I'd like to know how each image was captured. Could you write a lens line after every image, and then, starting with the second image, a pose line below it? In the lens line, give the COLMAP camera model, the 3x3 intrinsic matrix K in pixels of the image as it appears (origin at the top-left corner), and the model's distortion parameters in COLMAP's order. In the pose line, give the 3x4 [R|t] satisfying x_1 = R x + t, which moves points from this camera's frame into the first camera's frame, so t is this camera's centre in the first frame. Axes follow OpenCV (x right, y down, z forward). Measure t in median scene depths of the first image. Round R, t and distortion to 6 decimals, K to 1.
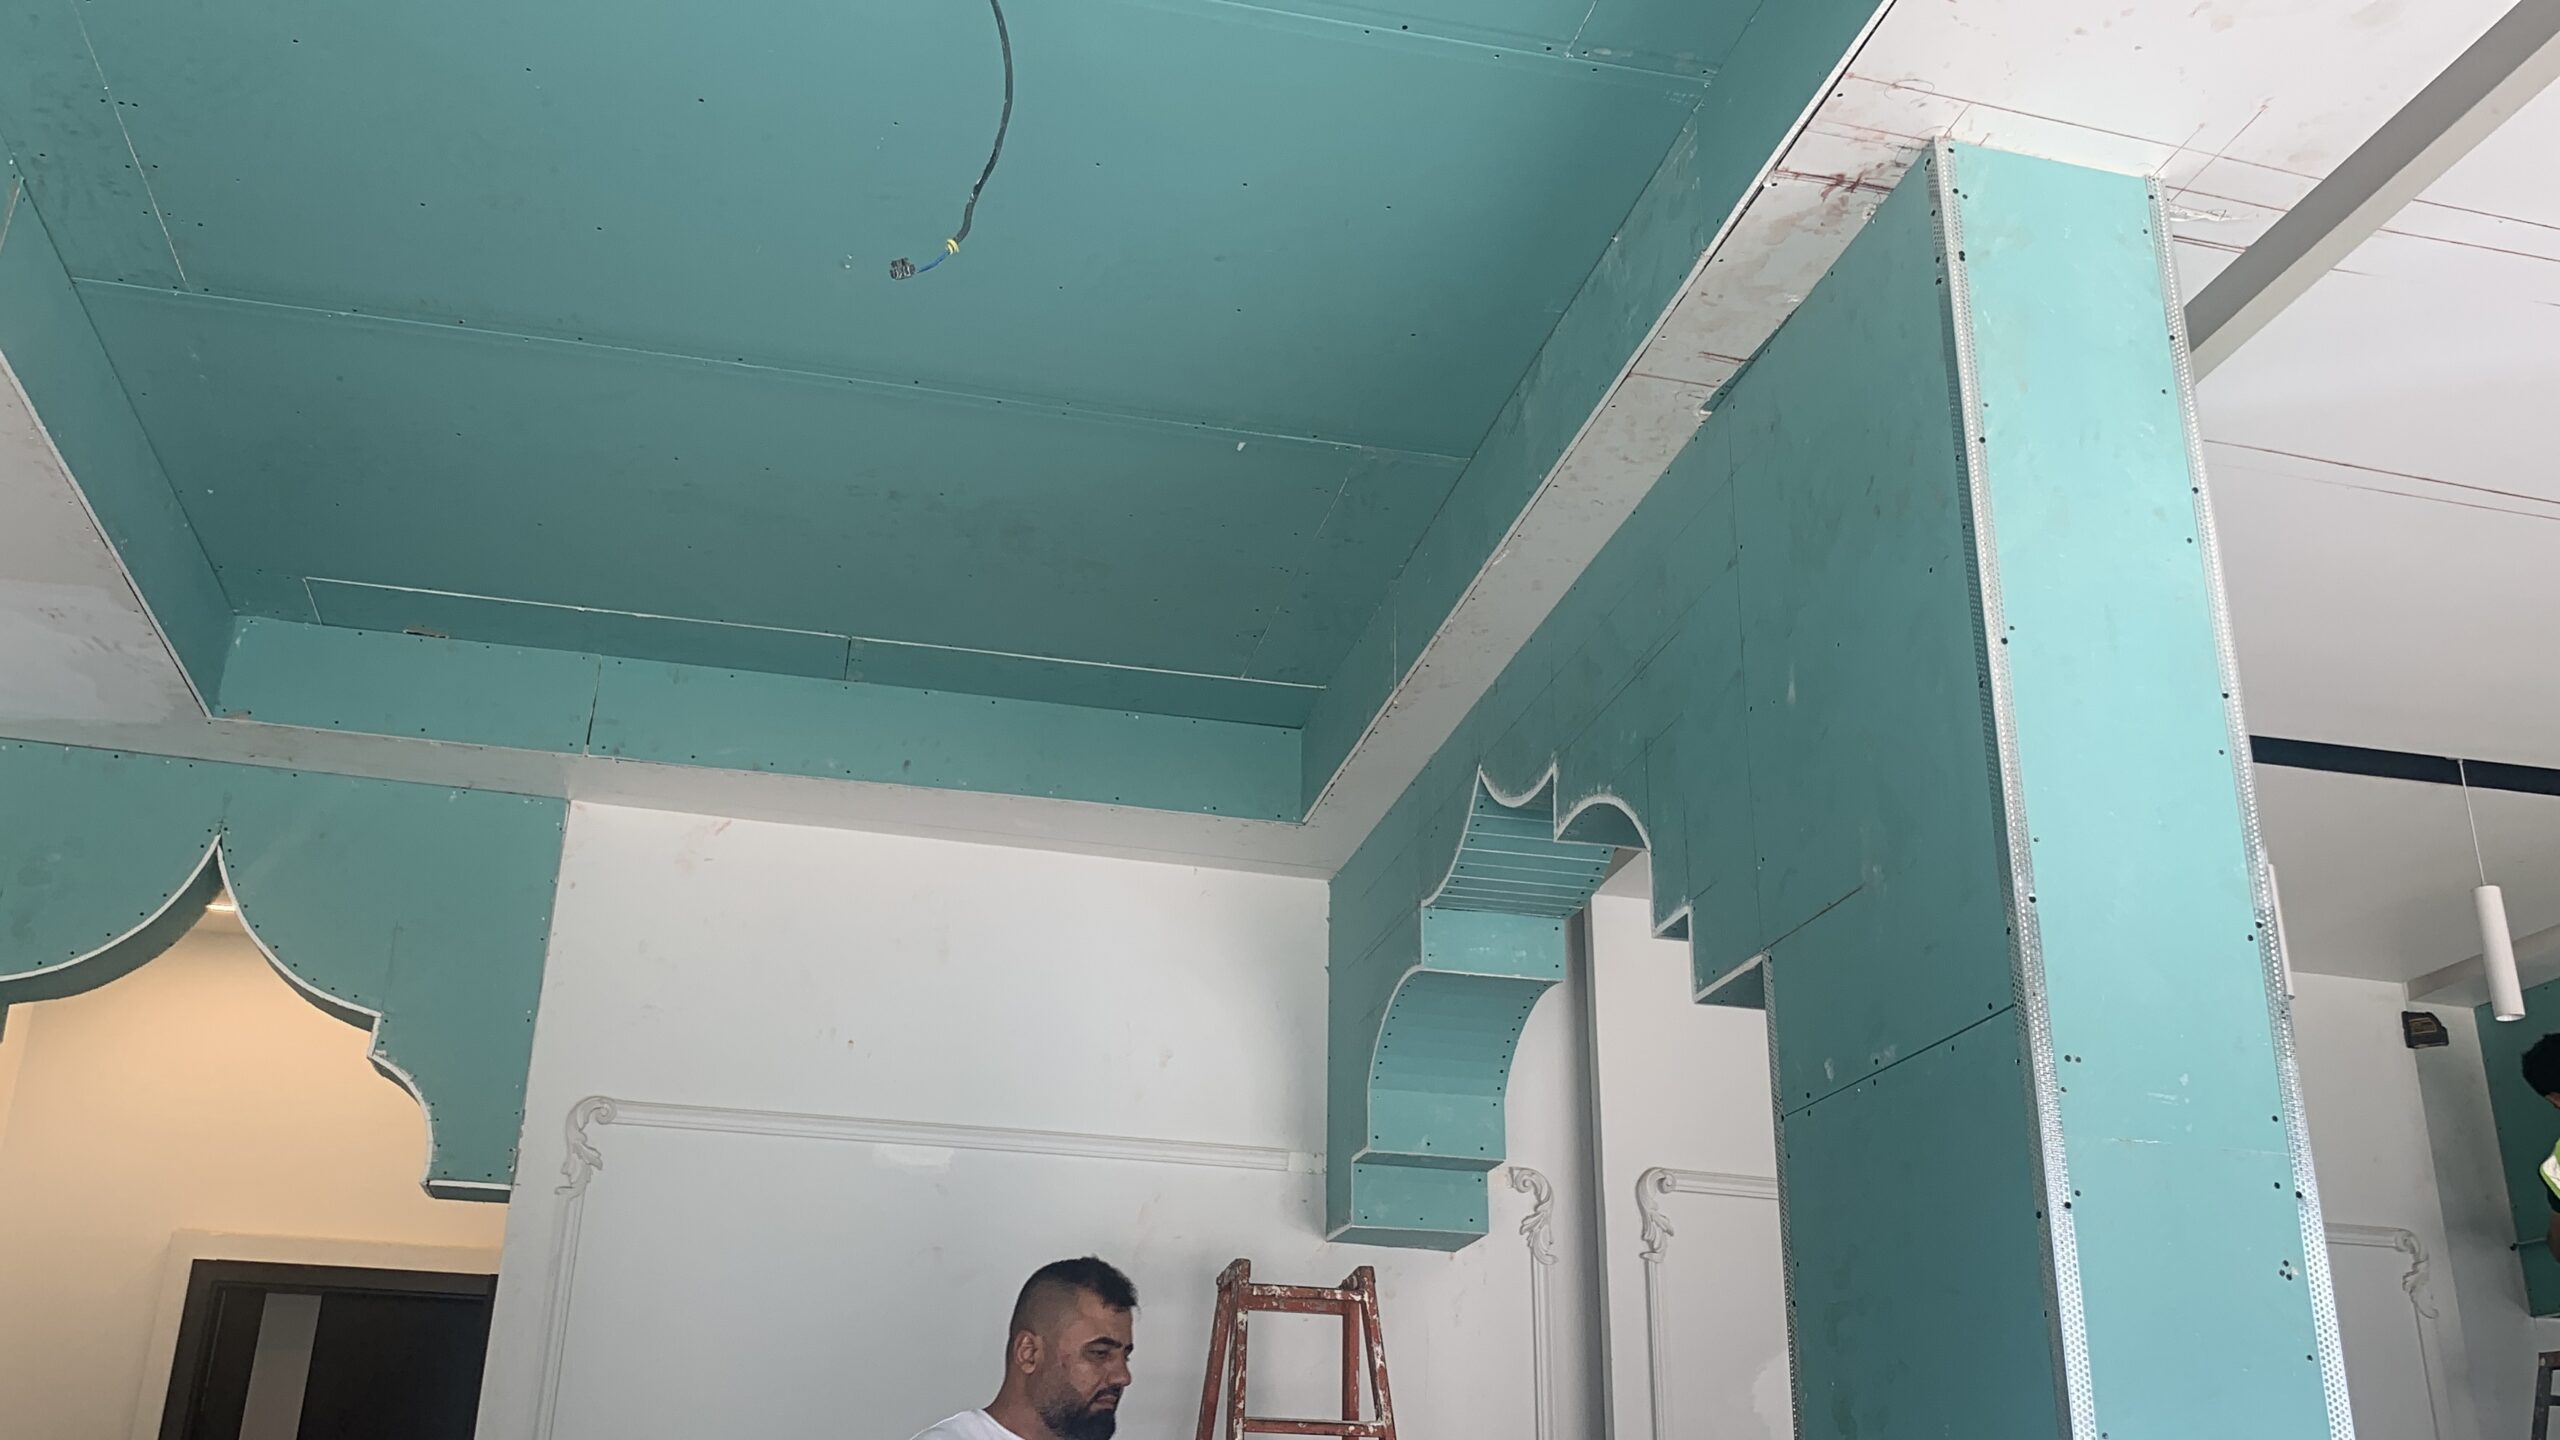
lens RADIAL K [[2249.6, 0, 1247.6], [0, 2249.6, 674.3], [0, 0, 1]] dist [0.080985, -0.178117]
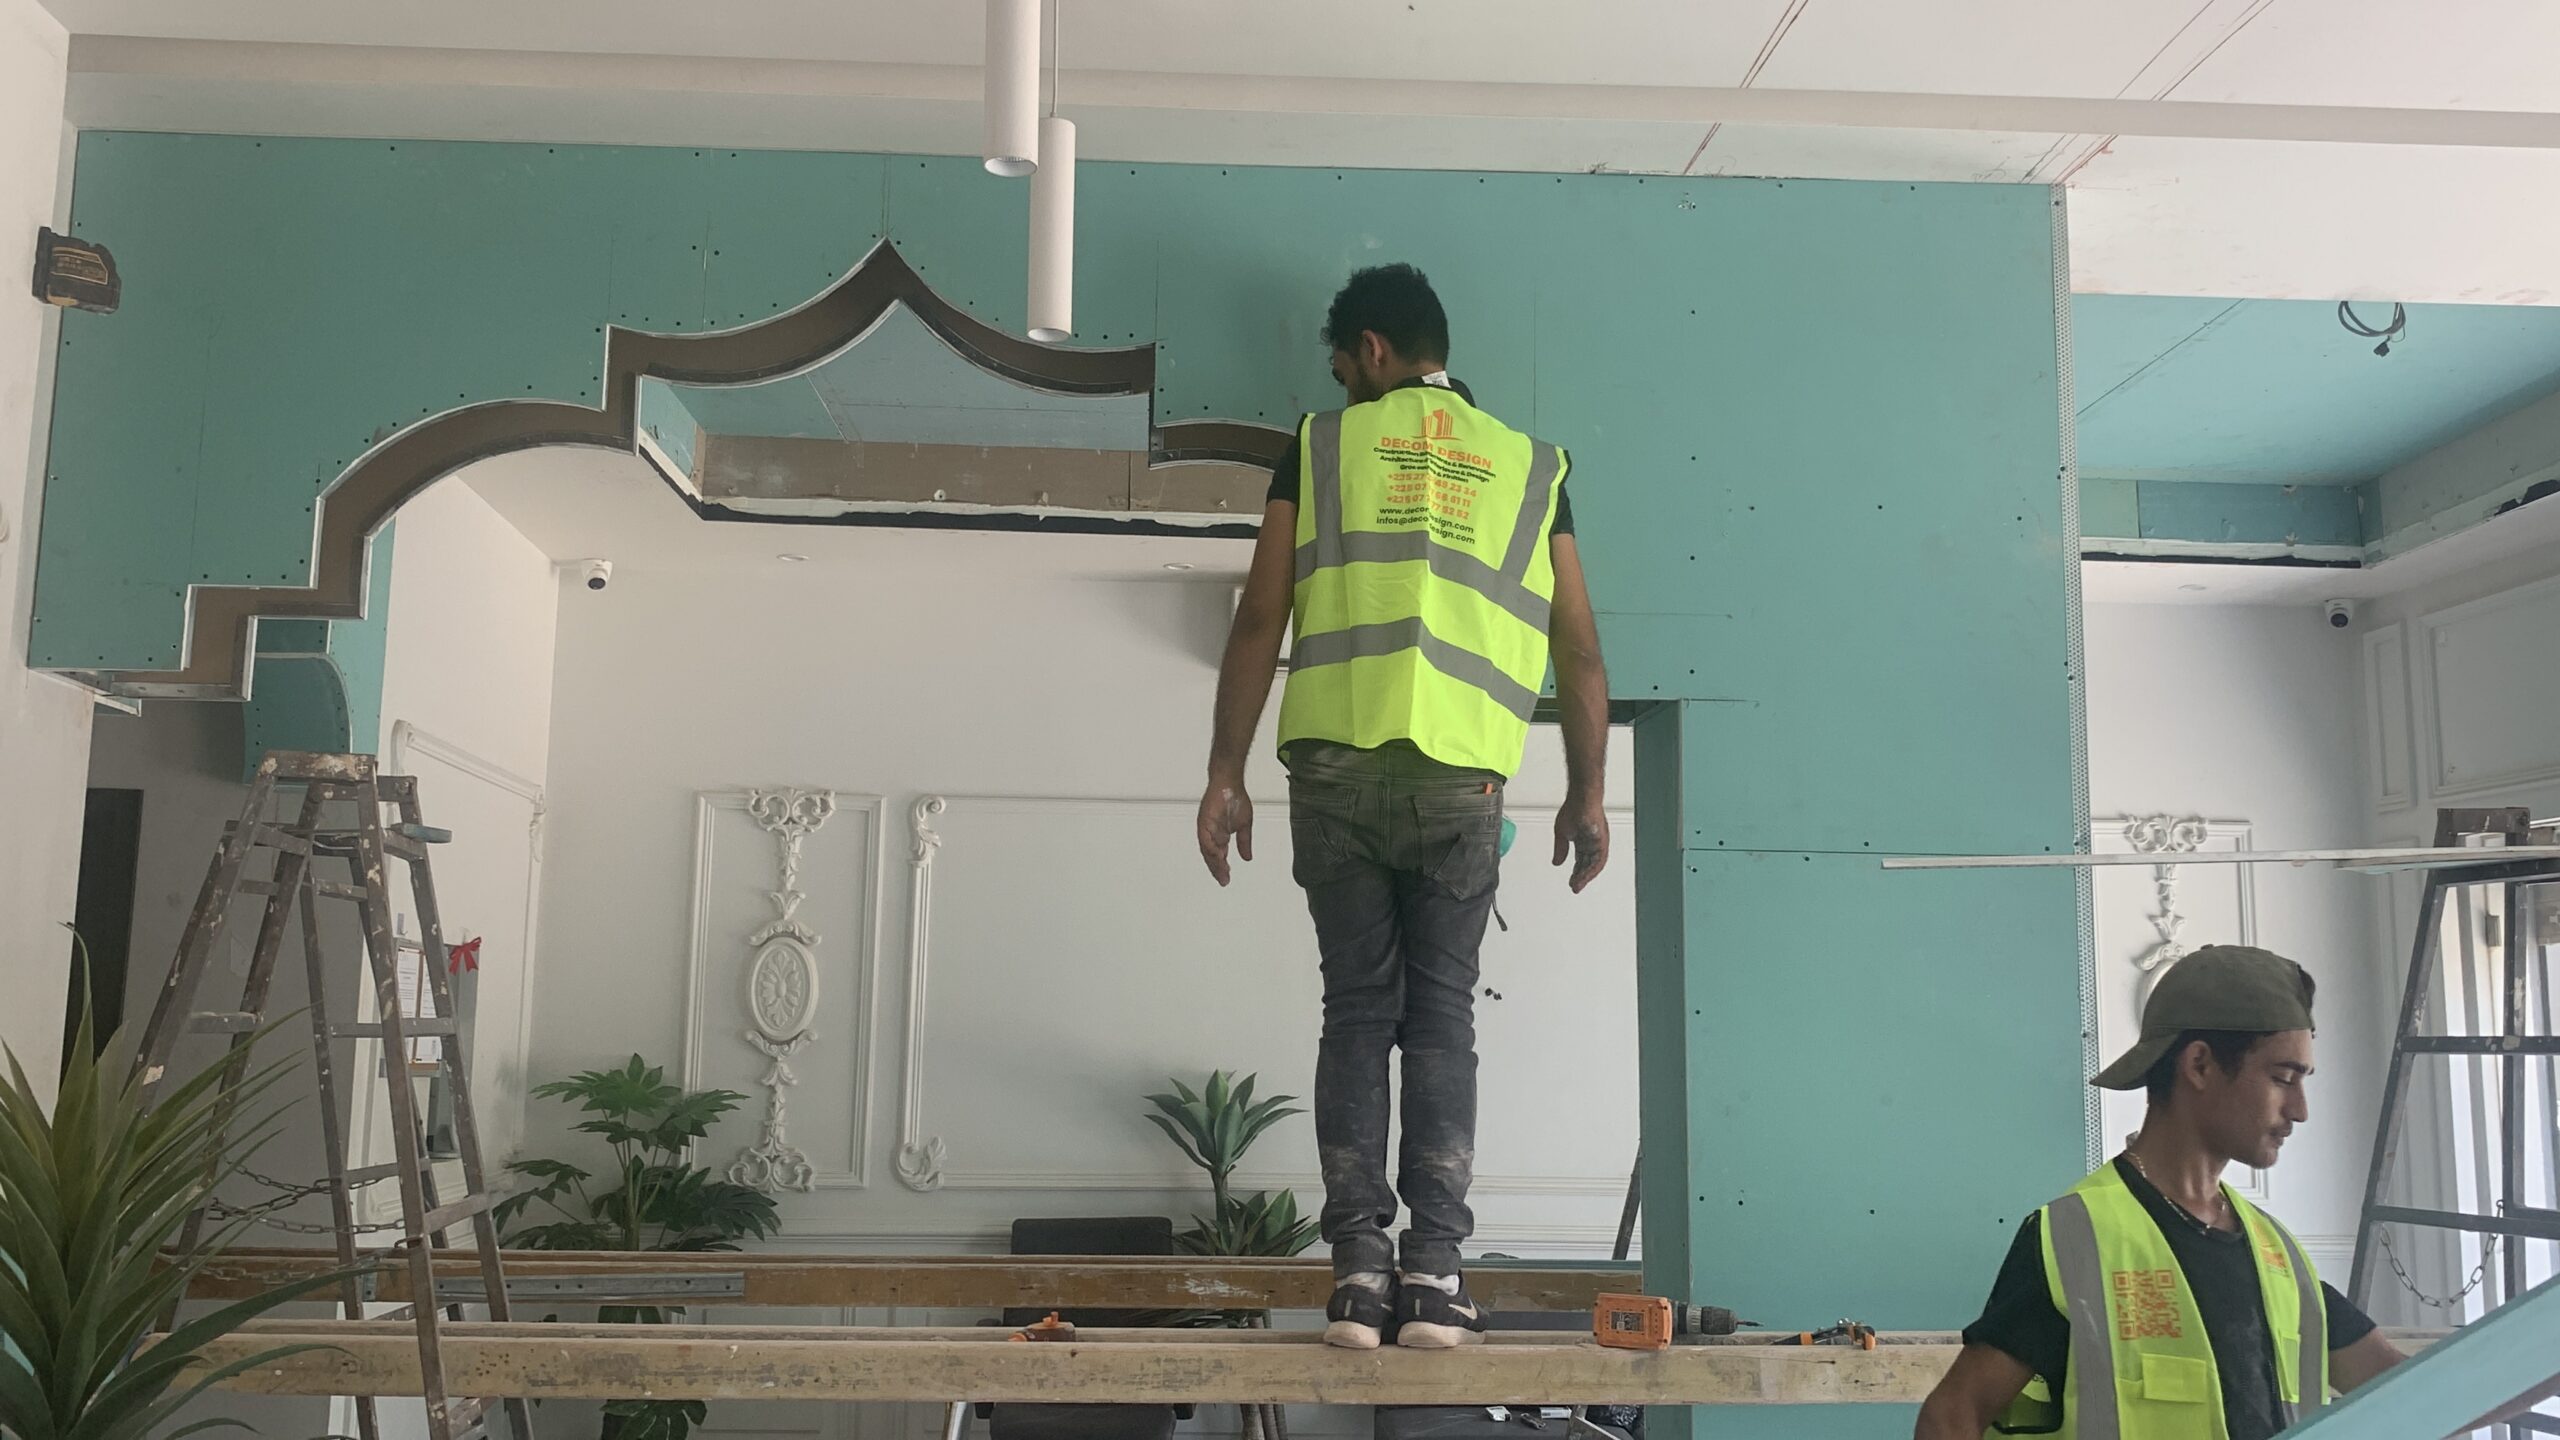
lens RADIAL K [[2249.6, 0, 1305.1], [0, 2249.6, 691.2], [0, 0, 1]] dist [0.080985, -0.178117]
pose [[0.170604, 0.126745, 0.977154, 0.114225], [-0.398386, 0.915895, -0.049244, 0.313847], [-0.901212, -0.380883, 0.206749, 0.975967]]
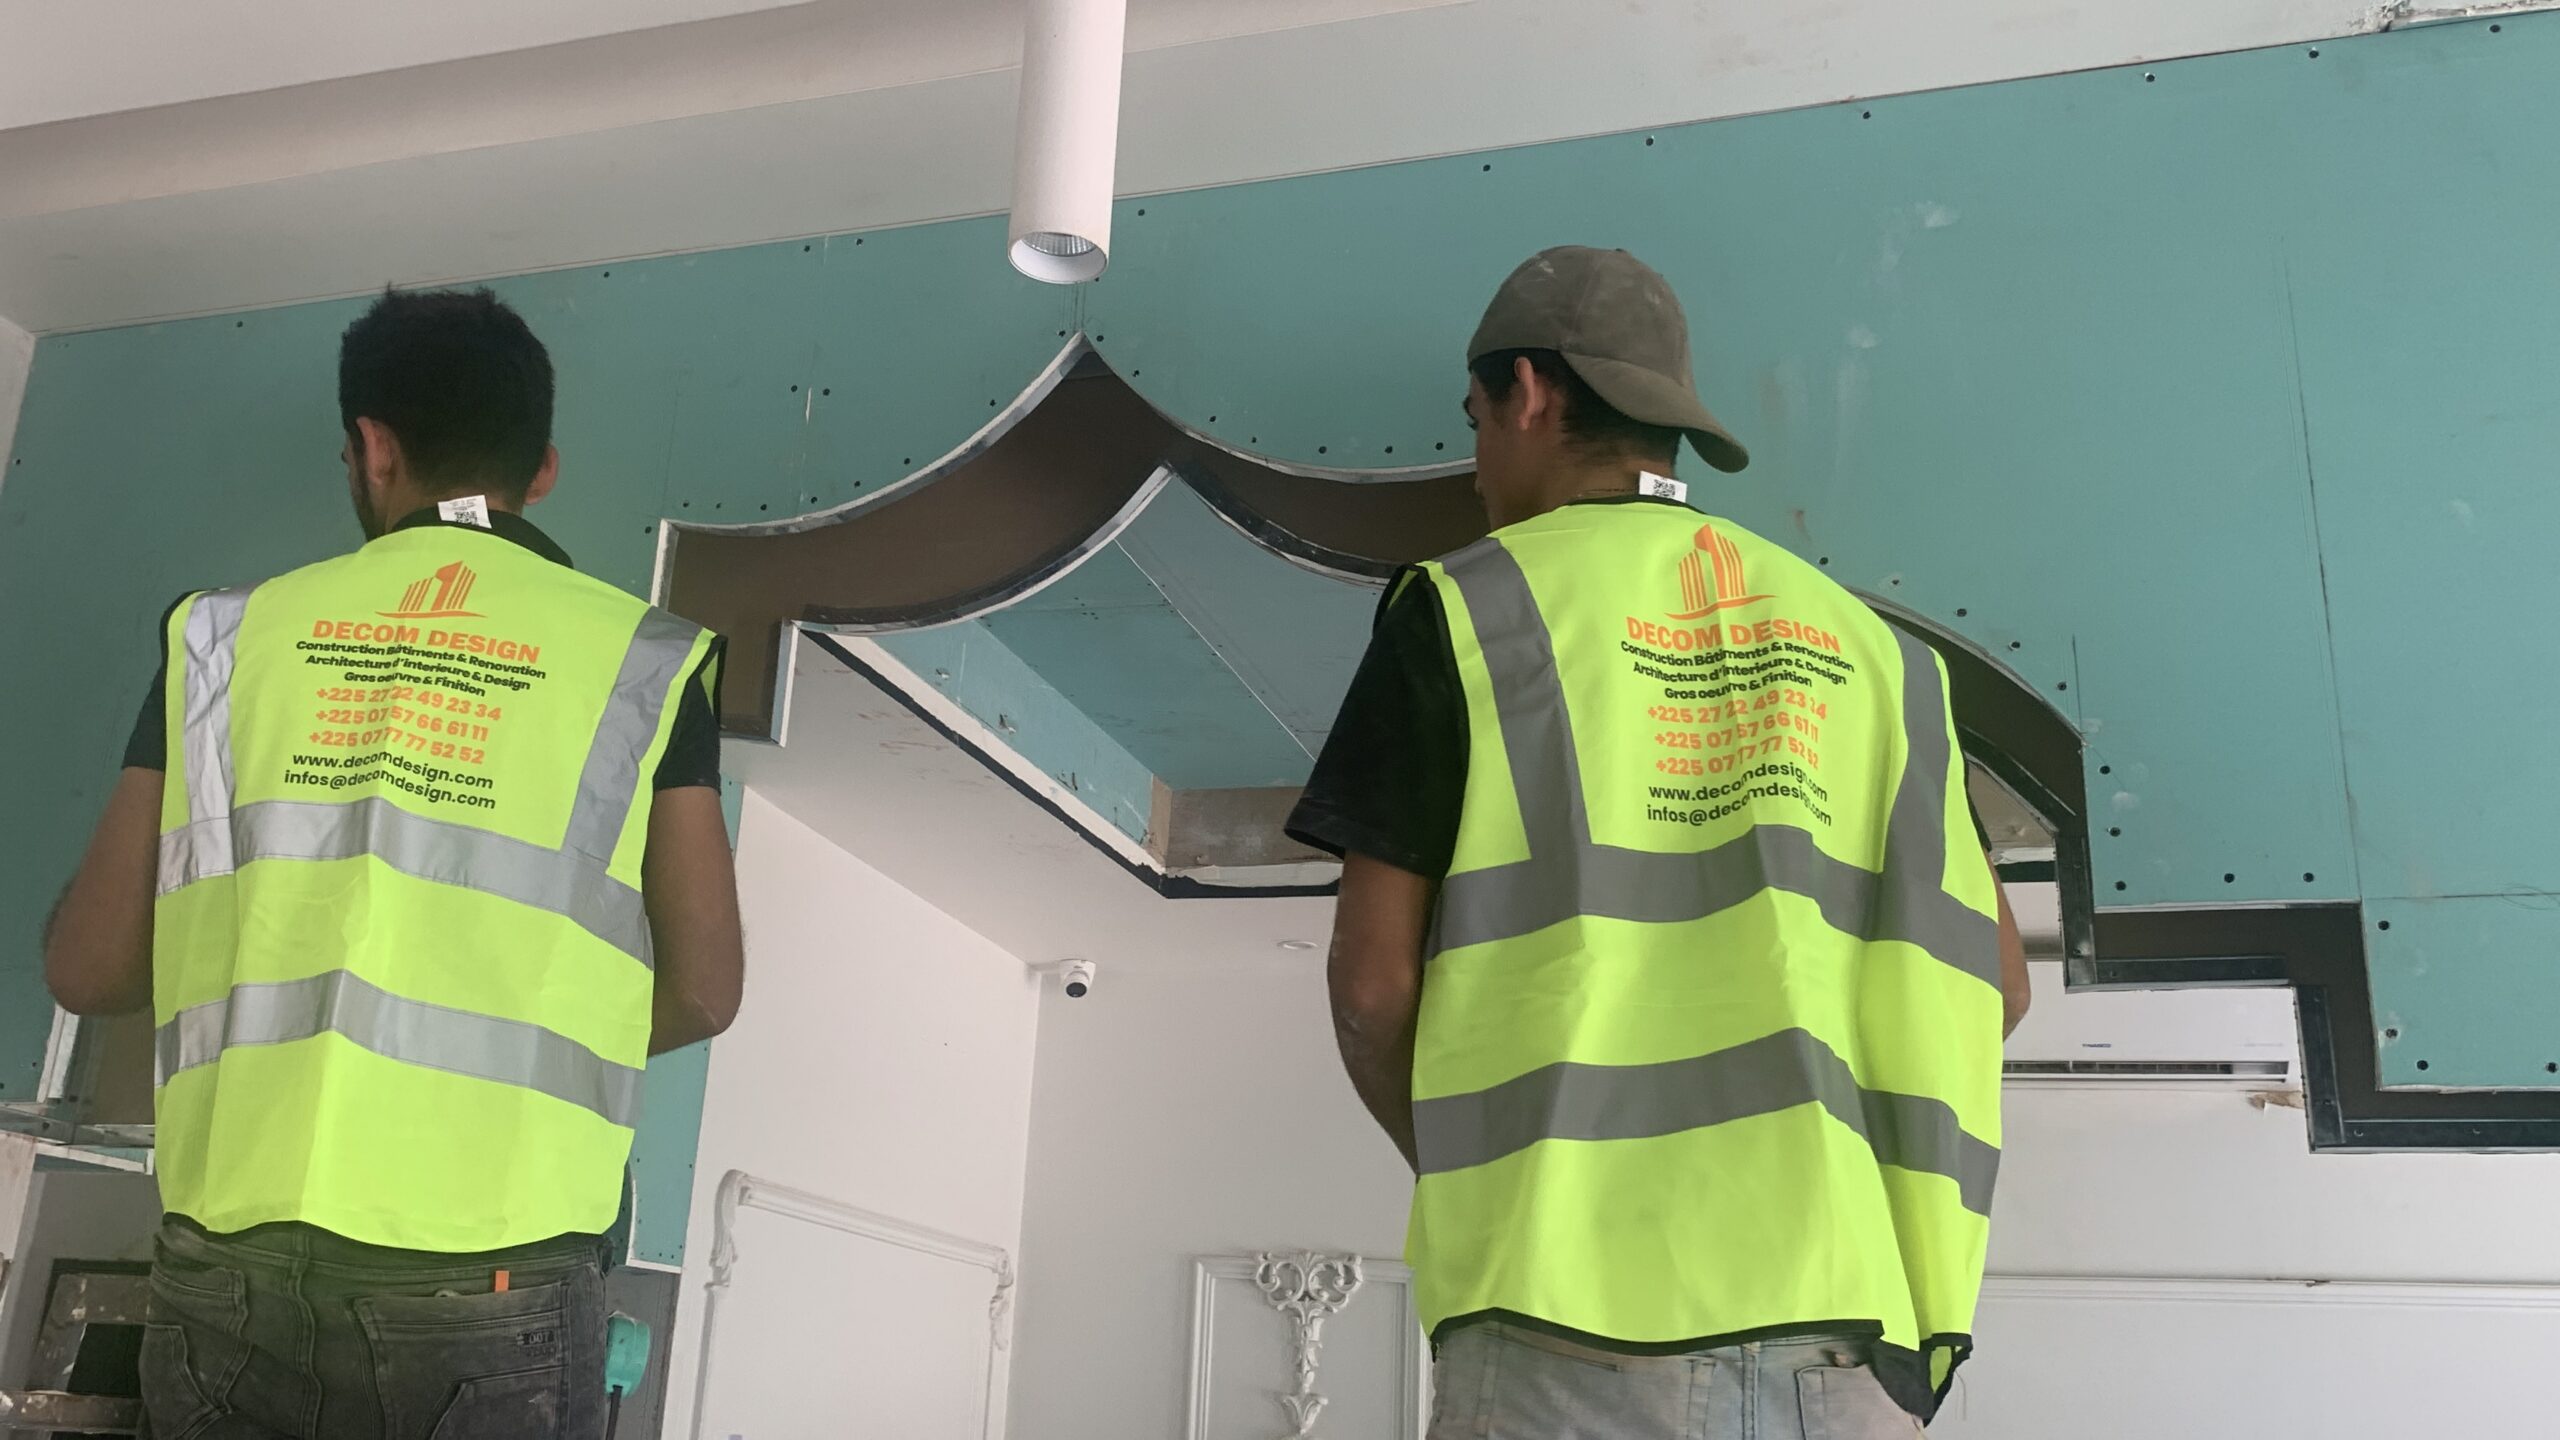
lens RADIAL K [[2249.6, 0, 1270.4], [0, 2249.6, 671.0], [0, 0, 1]] dist [0.080985, -0.178117]
pose [[0.491032, 0.286724, 0.822604, 0.584664], [-0.372081, 0.922845, -0.099560, 0.278236], [-0.787682, -0.257188, 0.559831, 1.029816]]
